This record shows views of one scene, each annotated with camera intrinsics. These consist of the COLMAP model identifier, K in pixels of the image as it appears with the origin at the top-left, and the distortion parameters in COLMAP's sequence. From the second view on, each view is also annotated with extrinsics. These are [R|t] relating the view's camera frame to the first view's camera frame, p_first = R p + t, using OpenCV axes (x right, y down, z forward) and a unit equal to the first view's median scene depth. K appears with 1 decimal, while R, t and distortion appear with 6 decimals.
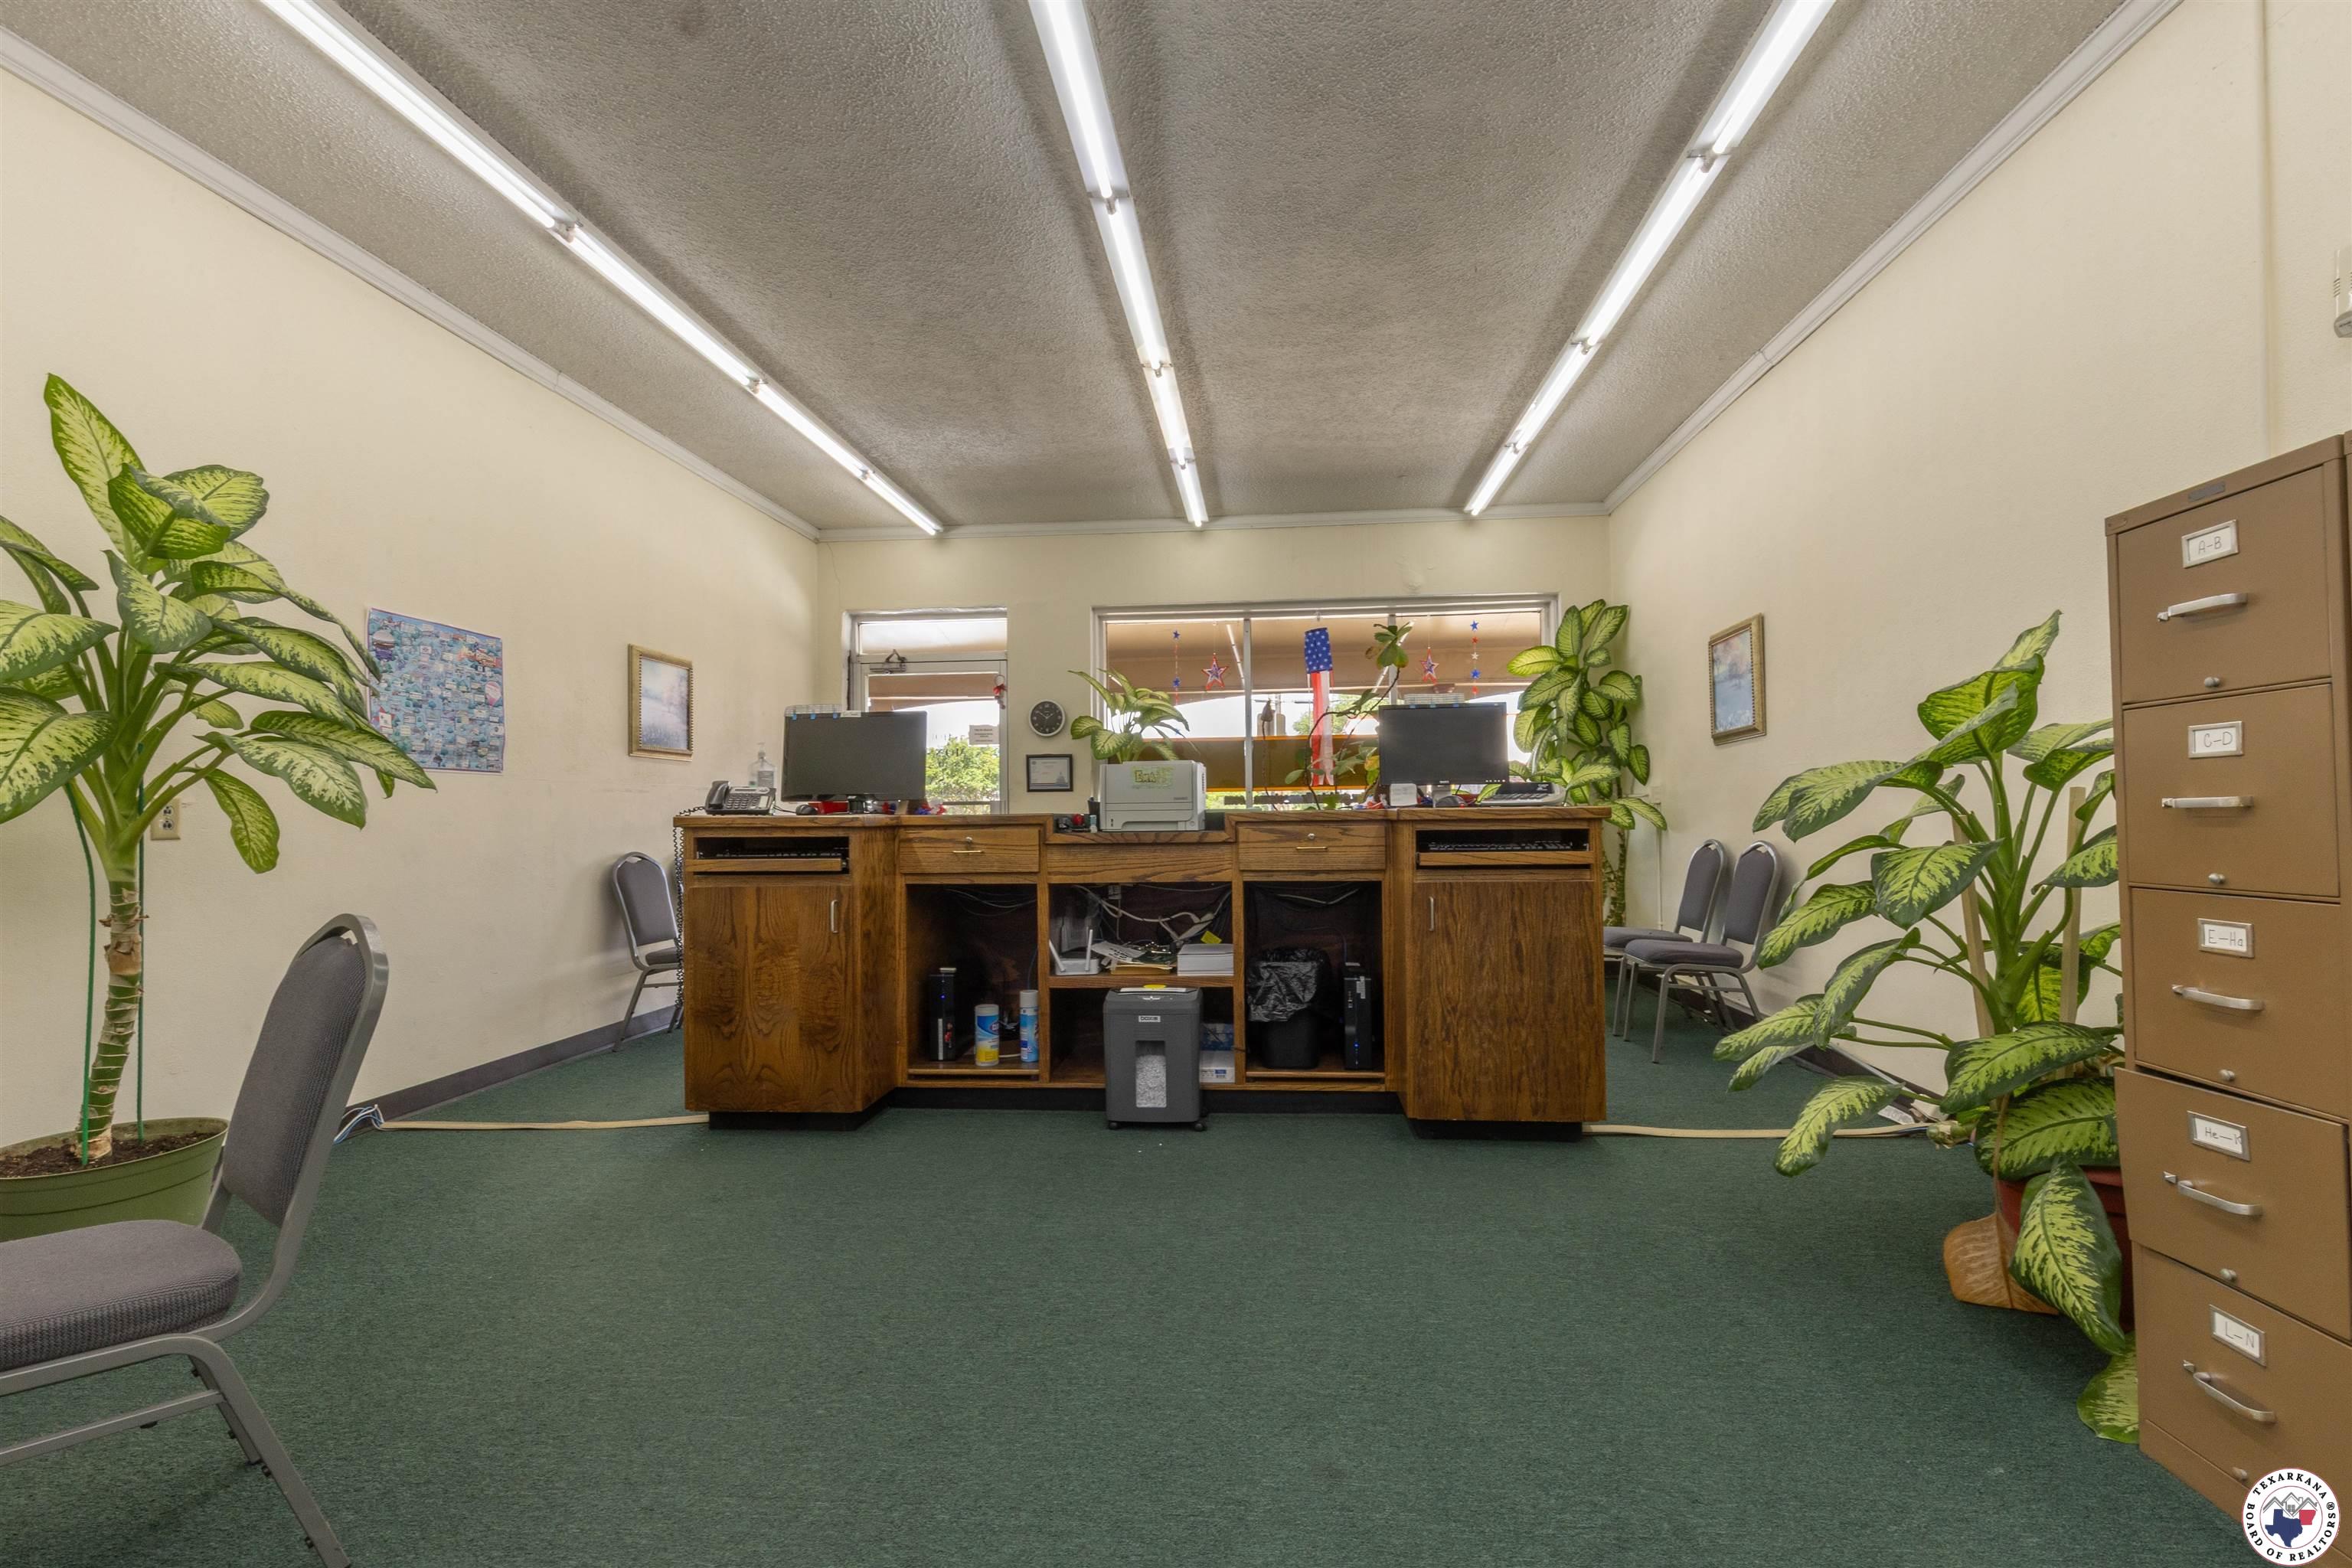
lens RADIAL K [[1050.6, 0, 1180.0], [0, 1050.6, 786.8], [0, 0, 1]] dist [0.013567, 0.000139]
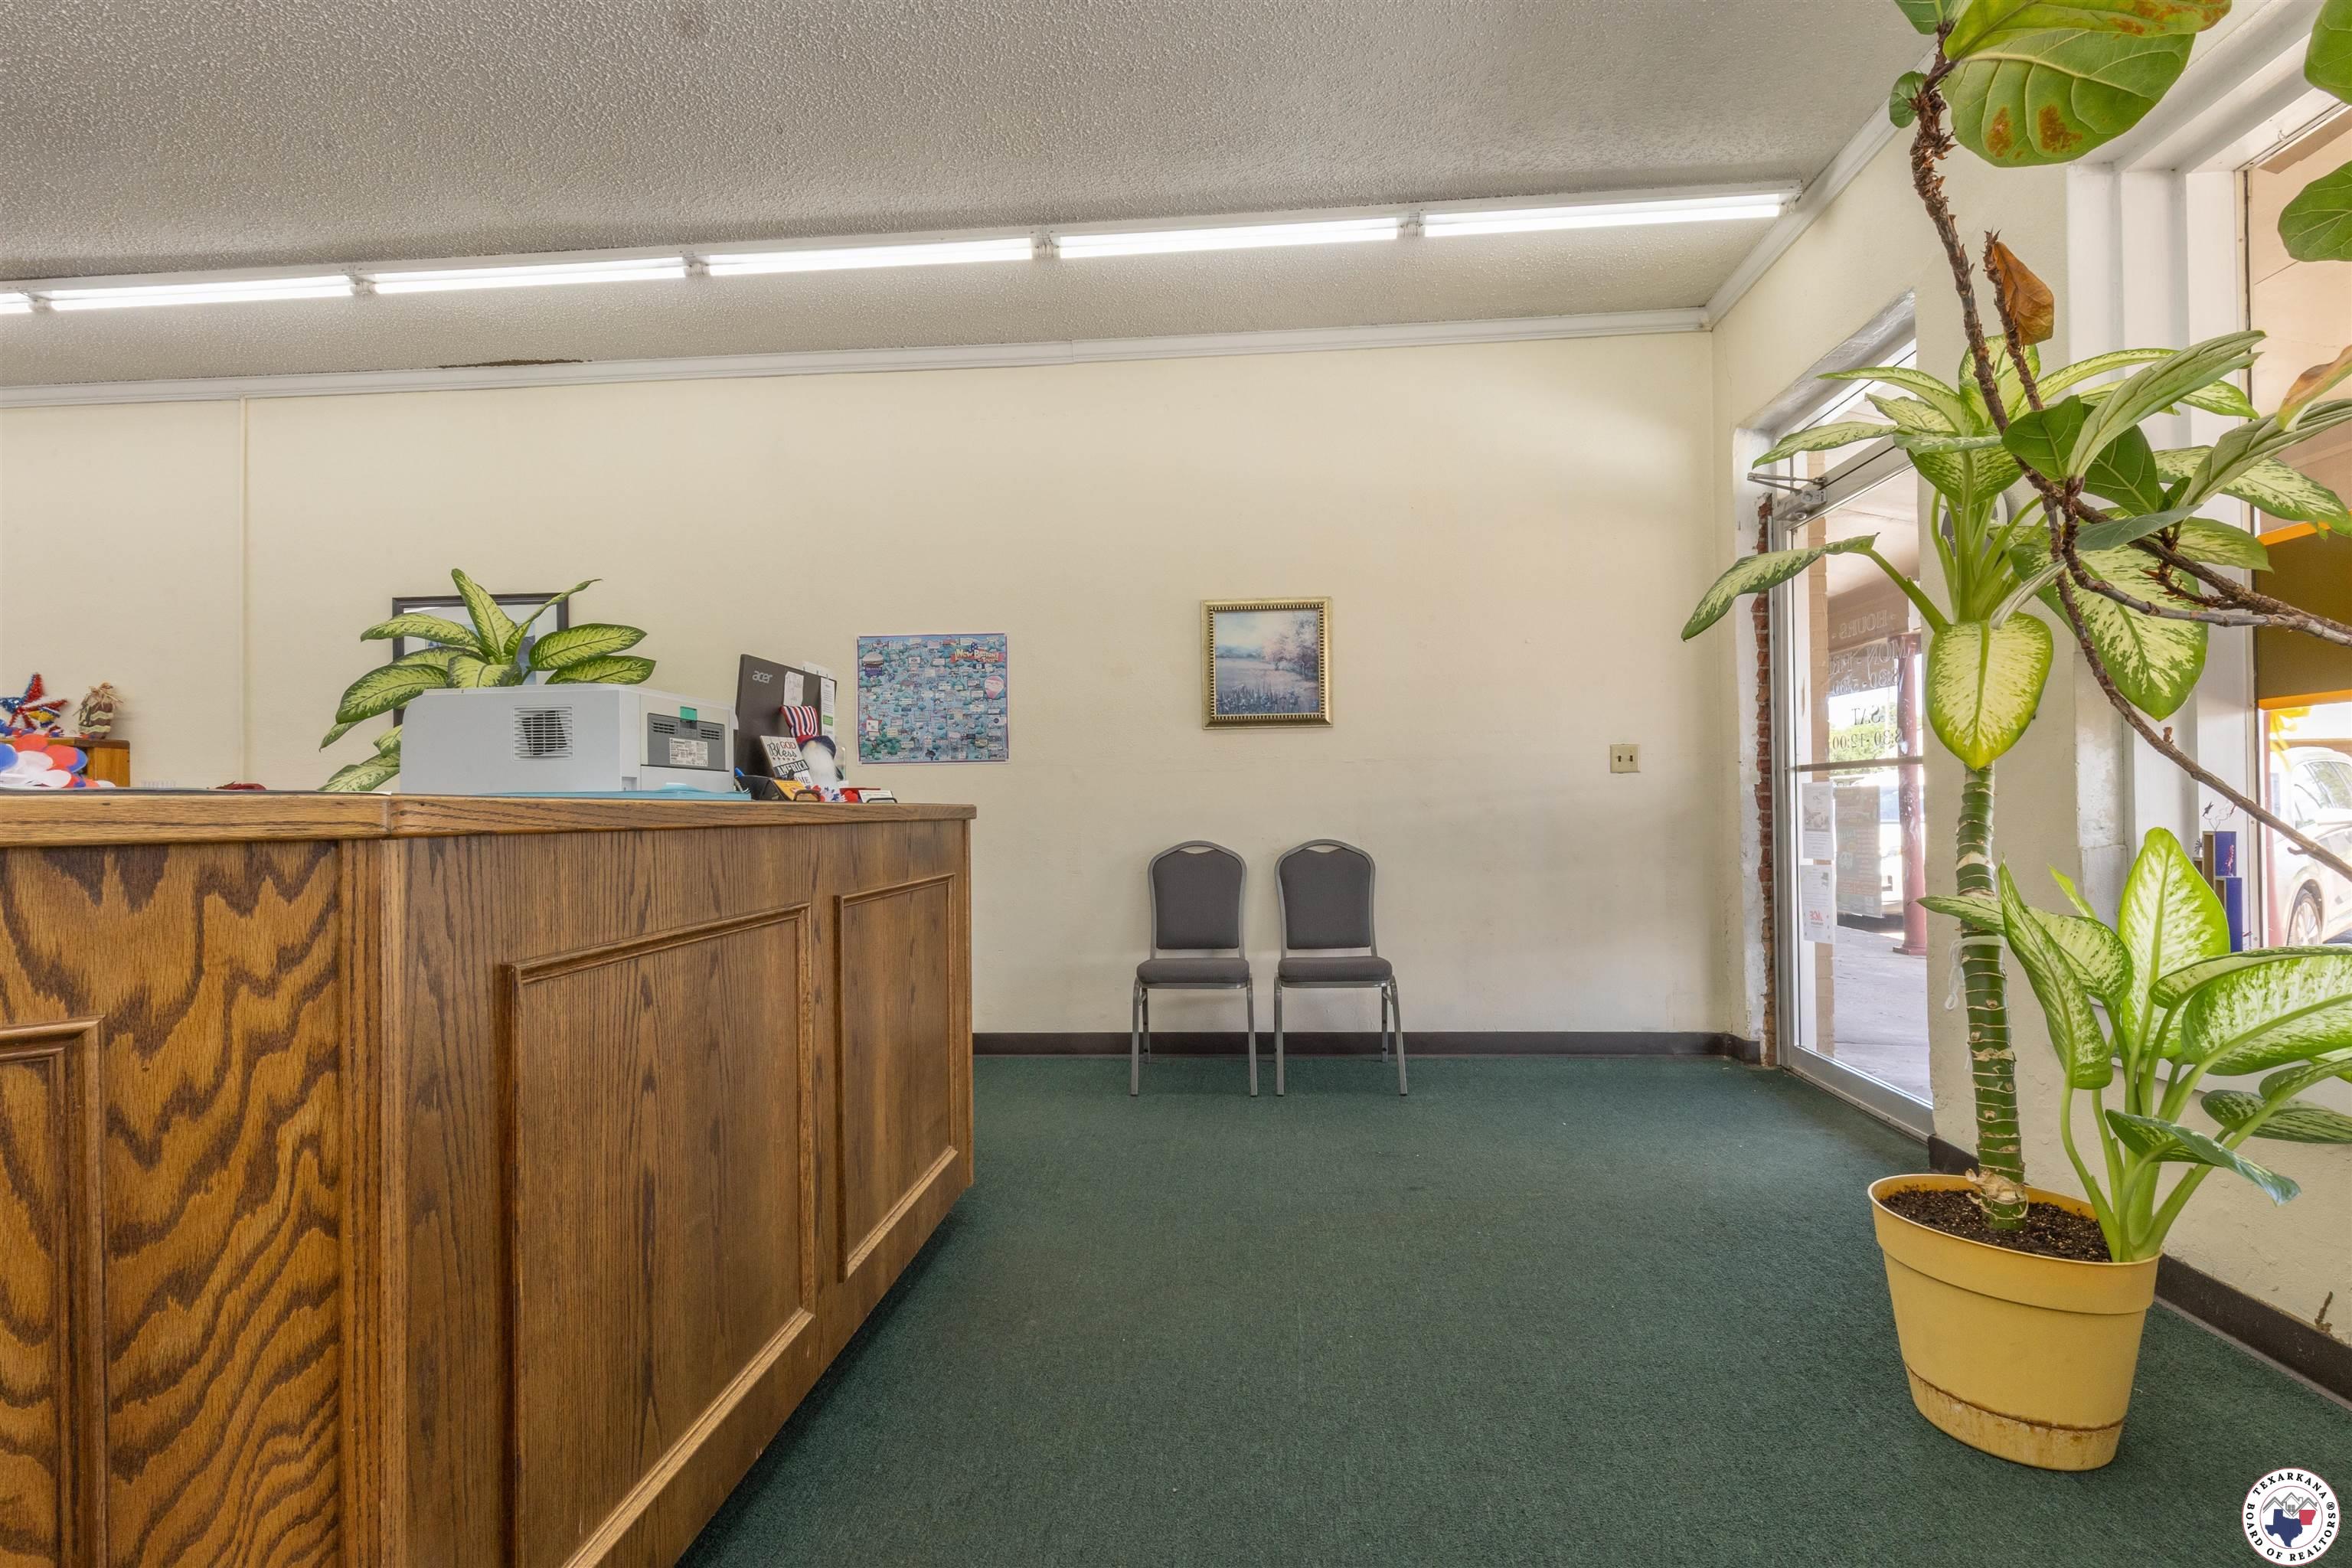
lens RADIAL K [[1050.6, 0, 1189.1], [0, 1050.6, 799.2], [0, 0, 1]] dist [0.013567, 0.000139]
pose [[0.029428, 0.004408, -0.999557, 0.423170], [0.043735, 0.999027, 0.005693, 0.027331], [0.998610, -0.043883, 0.029206, 1.190334]]
